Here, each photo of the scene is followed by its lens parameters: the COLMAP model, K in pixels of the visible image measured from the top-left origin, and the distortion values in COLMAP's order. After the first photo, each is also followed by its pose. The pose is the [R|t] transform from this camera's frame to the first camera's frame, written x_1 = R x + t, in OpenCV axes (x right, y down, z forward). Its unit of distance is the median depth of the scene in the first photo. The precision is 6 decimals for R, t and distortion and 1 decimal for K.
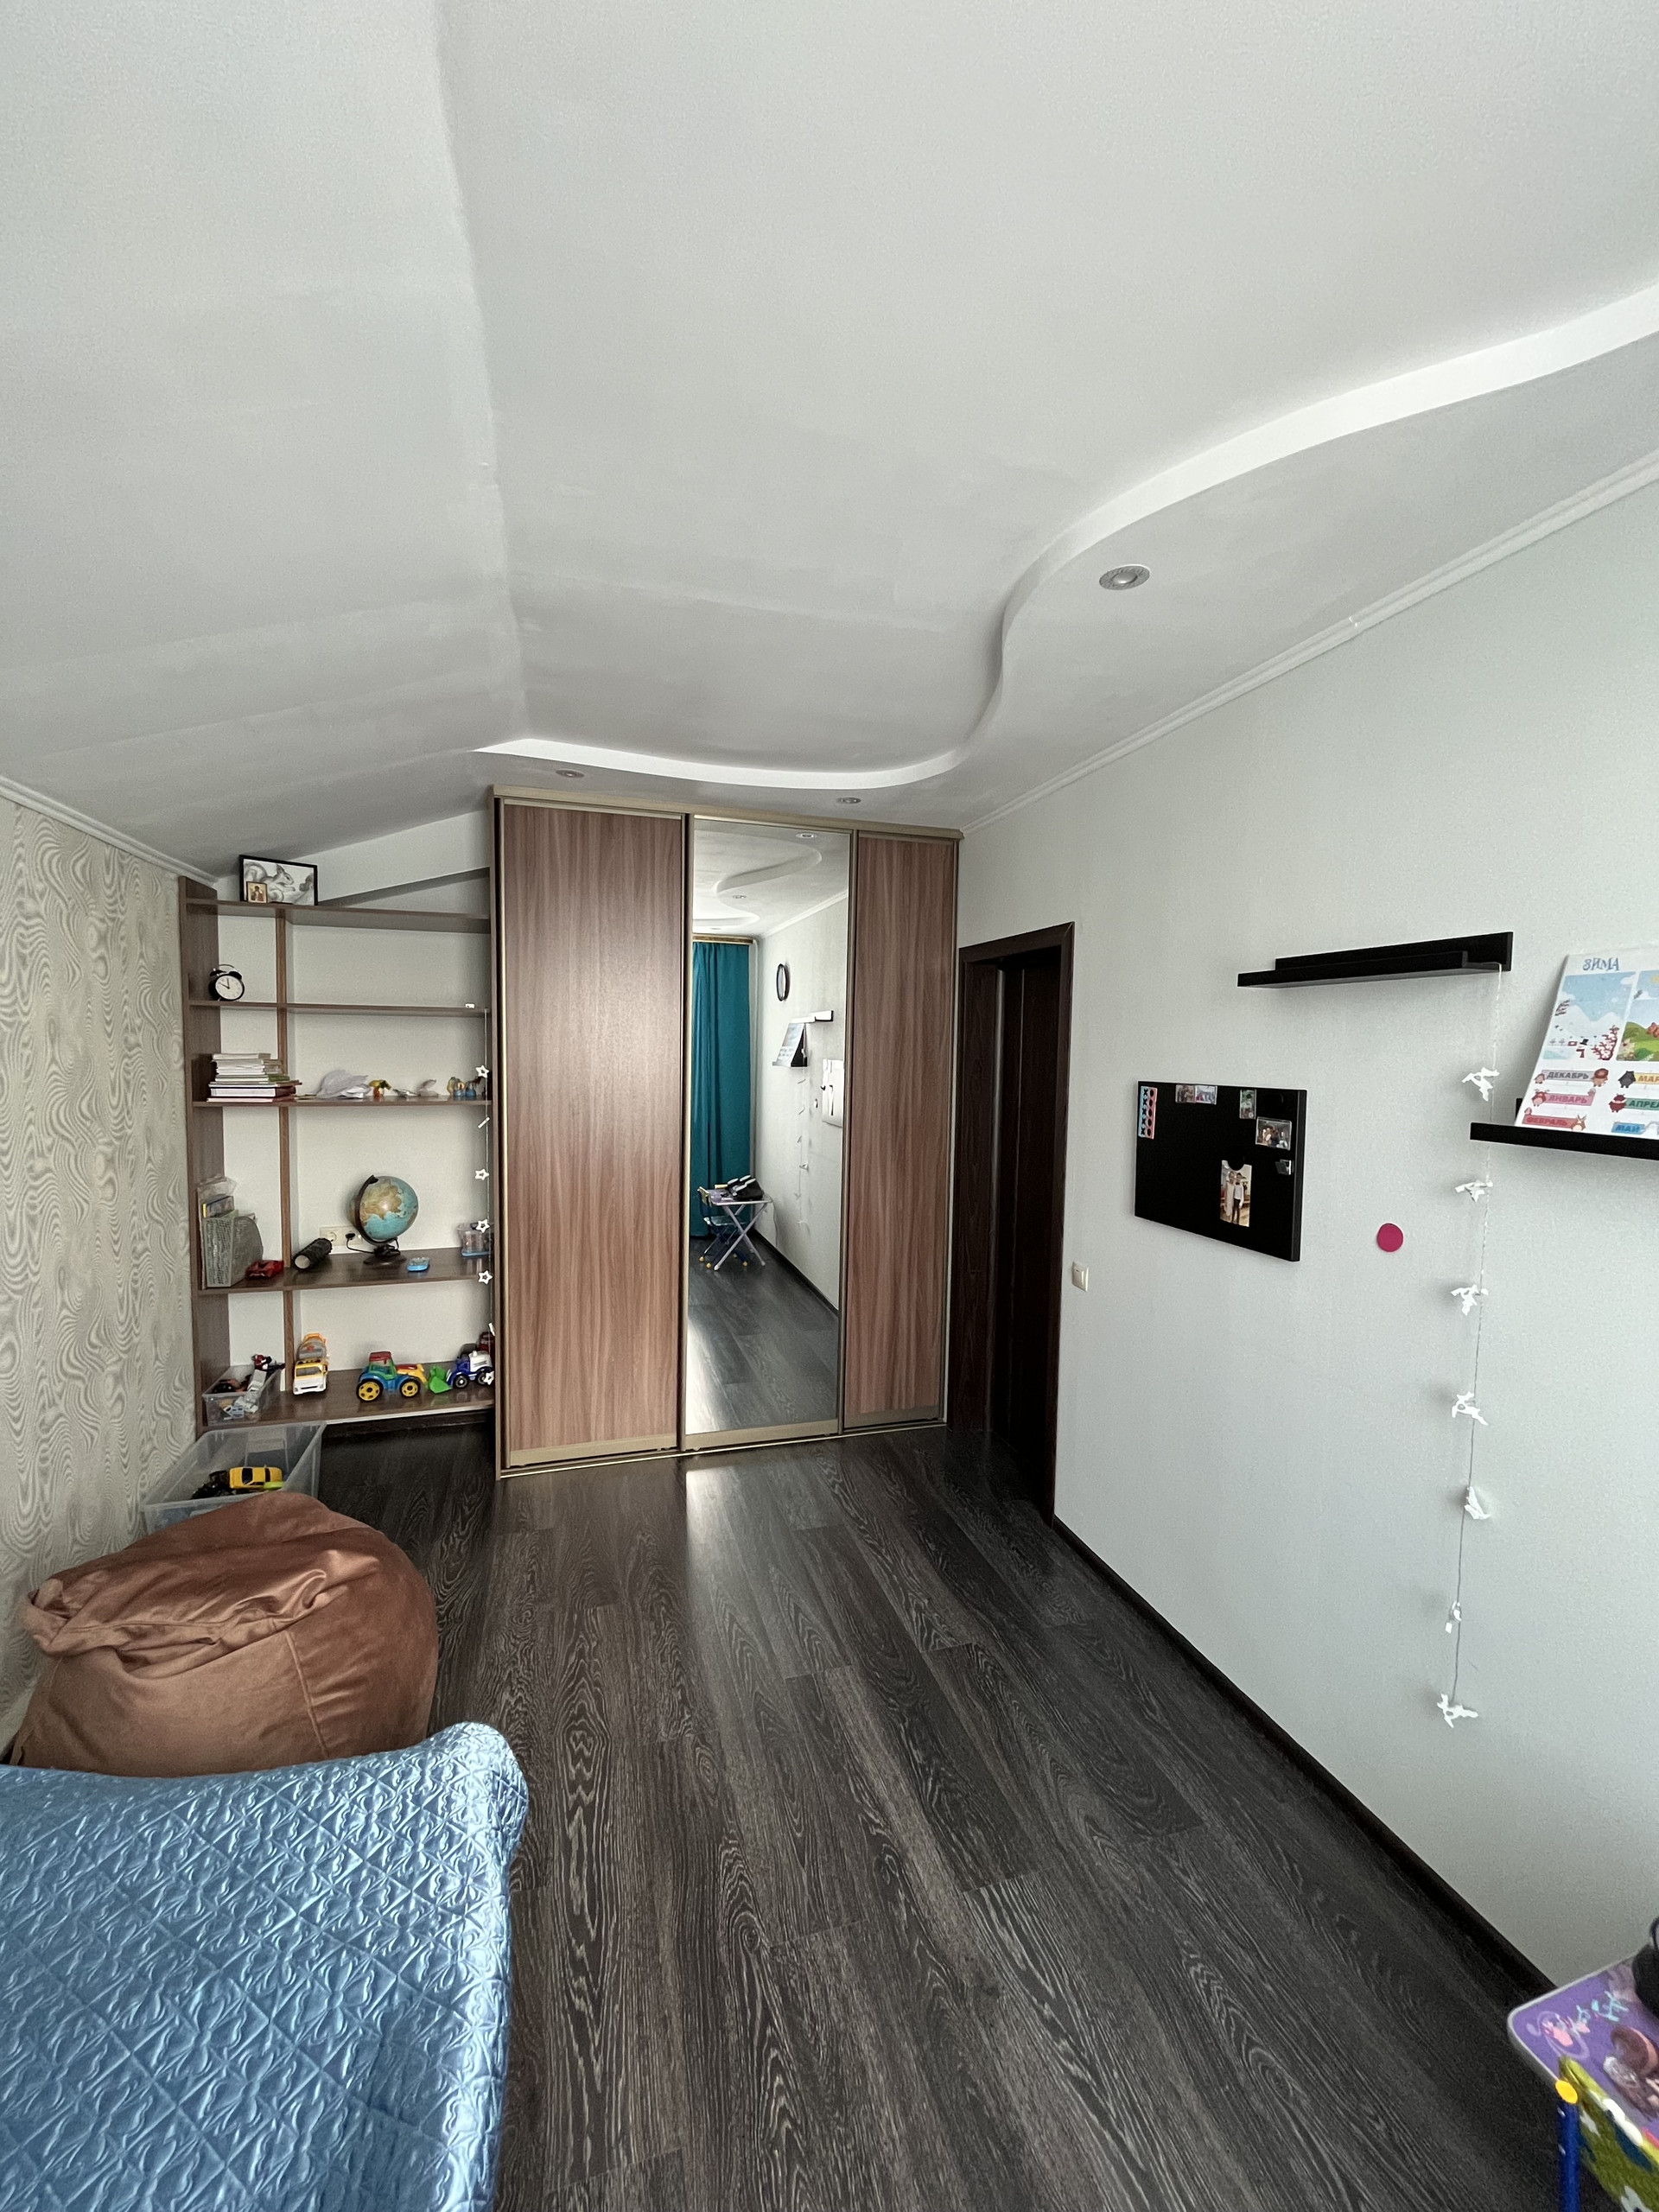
lens RADIAL K [[893.9, 0, 839.6], [0, 893.9, 1110.3], [0, 0, 1]] dist [-0.000099, -0.000112]
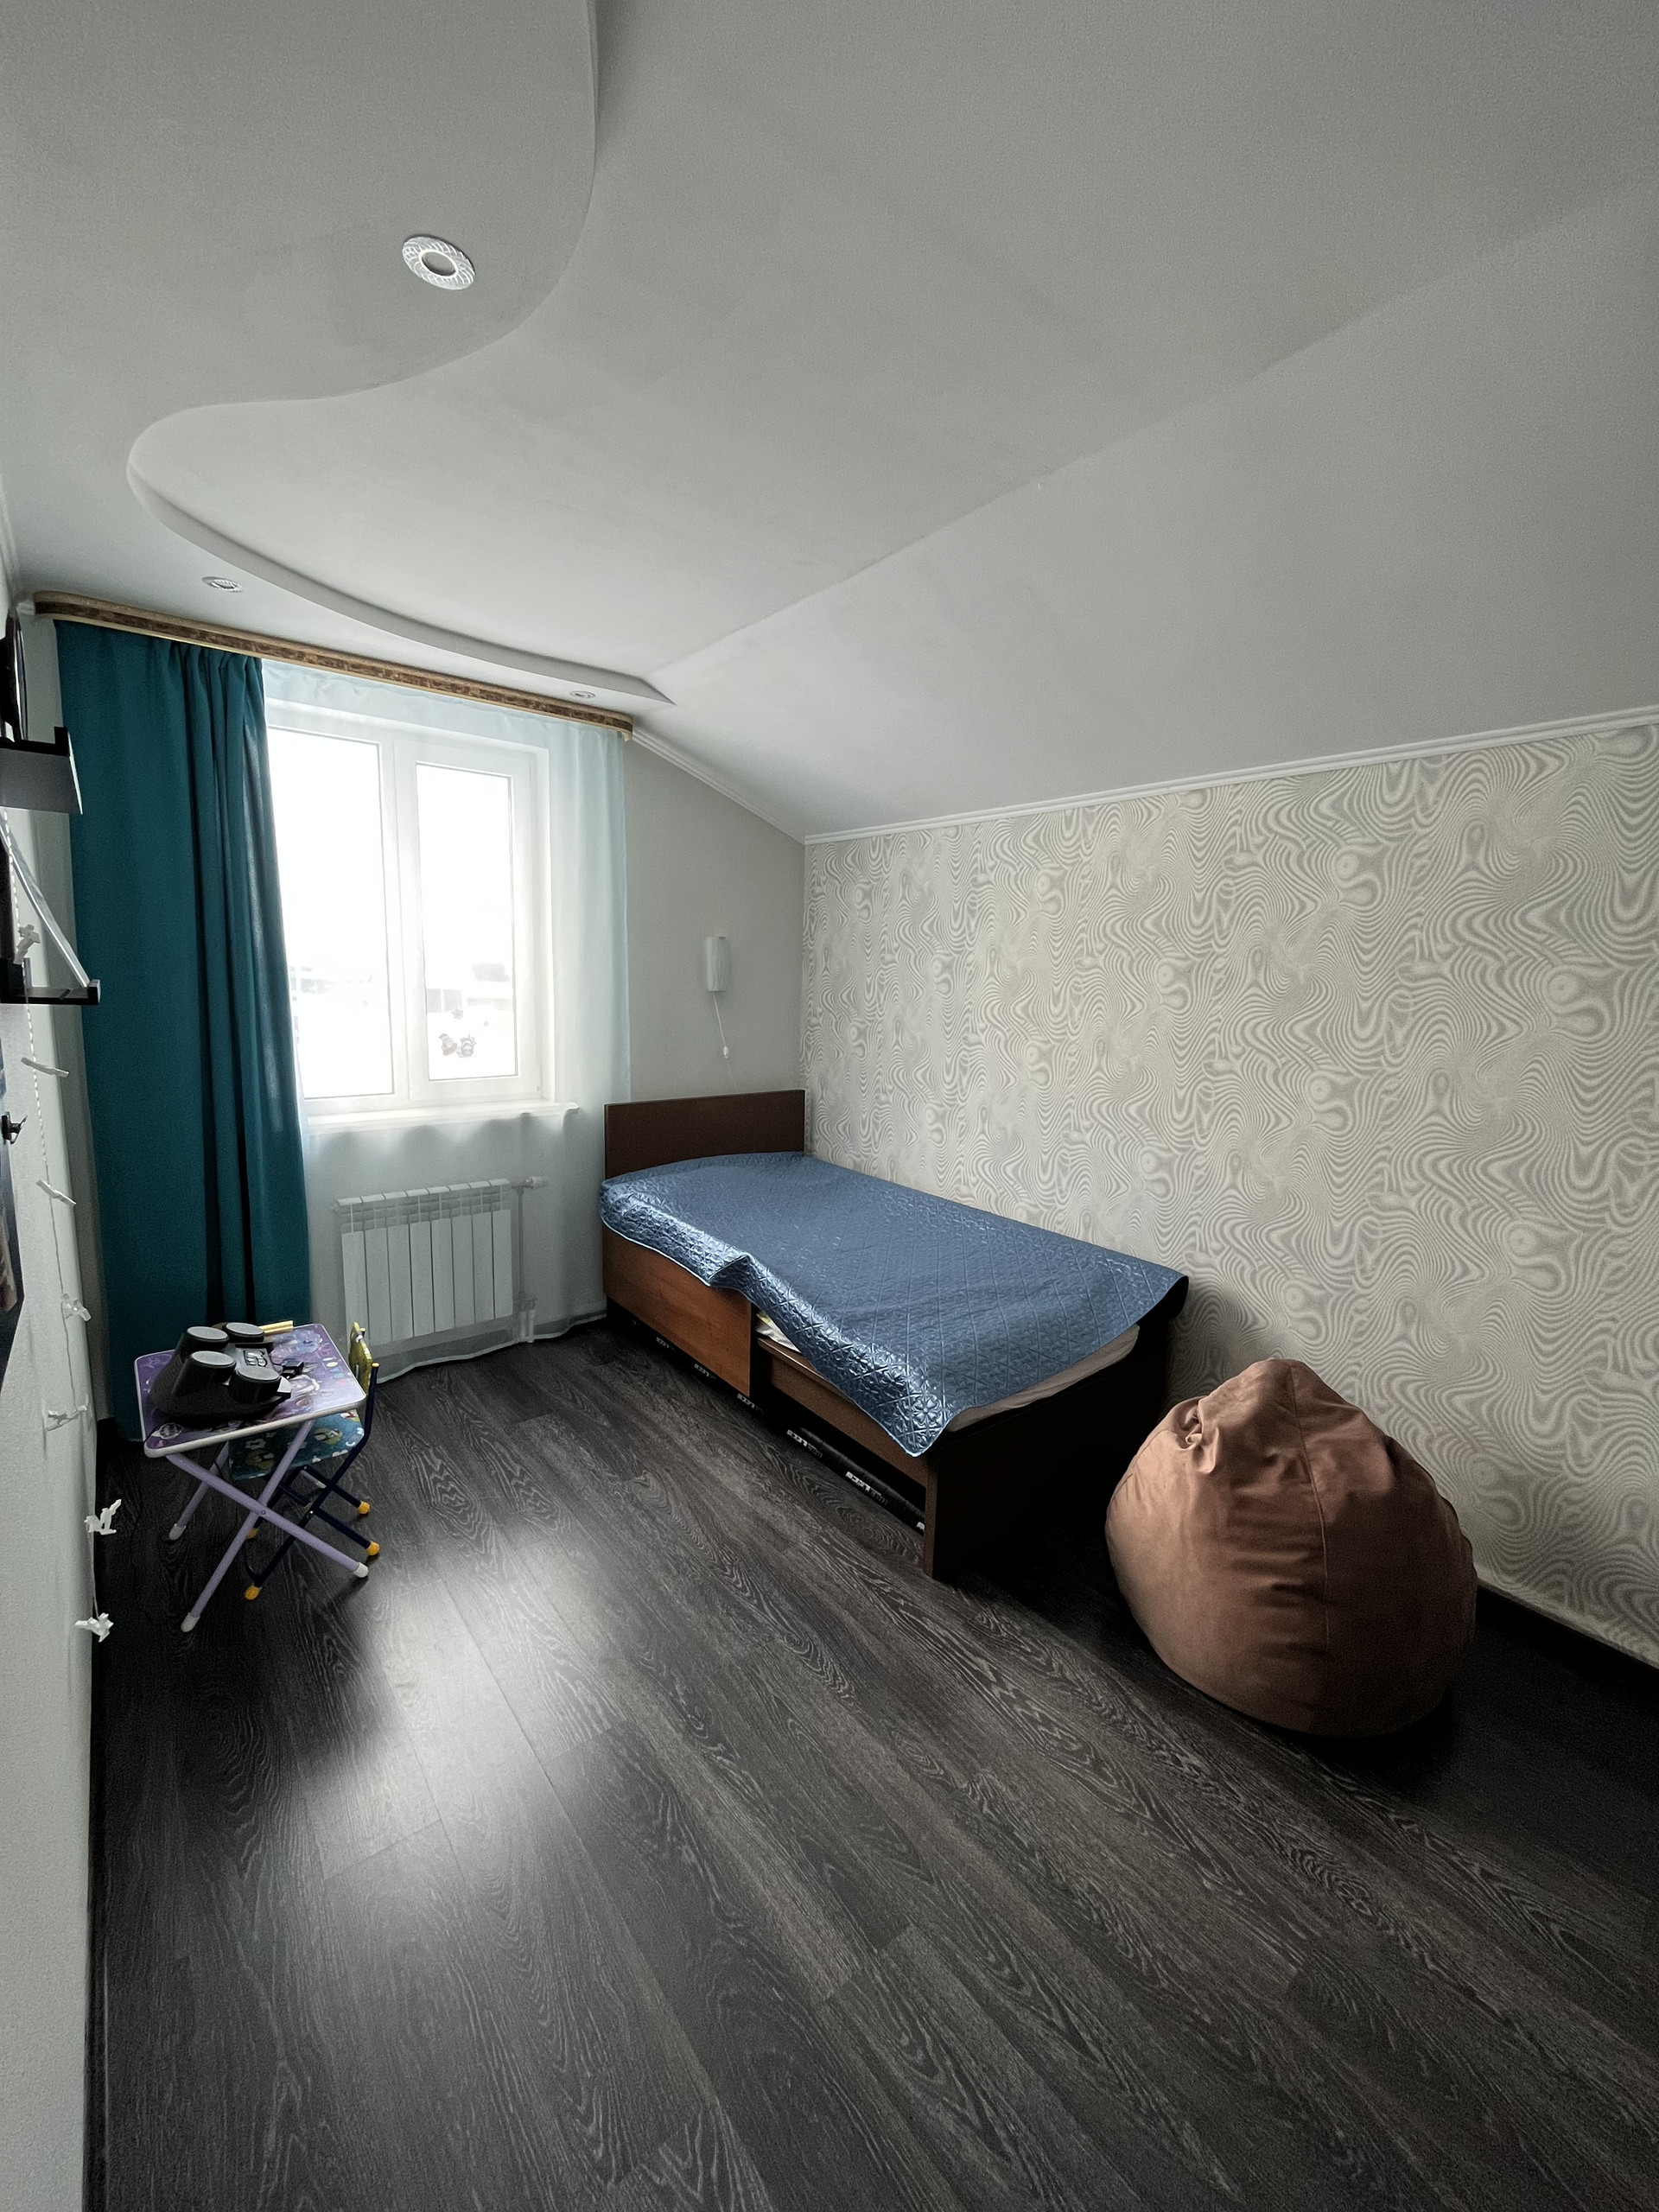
lens RADIAL K [[893.9, 0, 835.0], [0, 893.9, 1106.5], [0, 0, 1]] dist [-0.000099, -0.000112]
pose [[-0.928764, 0.008439, -0.370576, 0.286372], [-0.074517, 0.975080, 0.208965, -0.096223], [0.363105, 0.221693, -0.904990, 1.825487]]
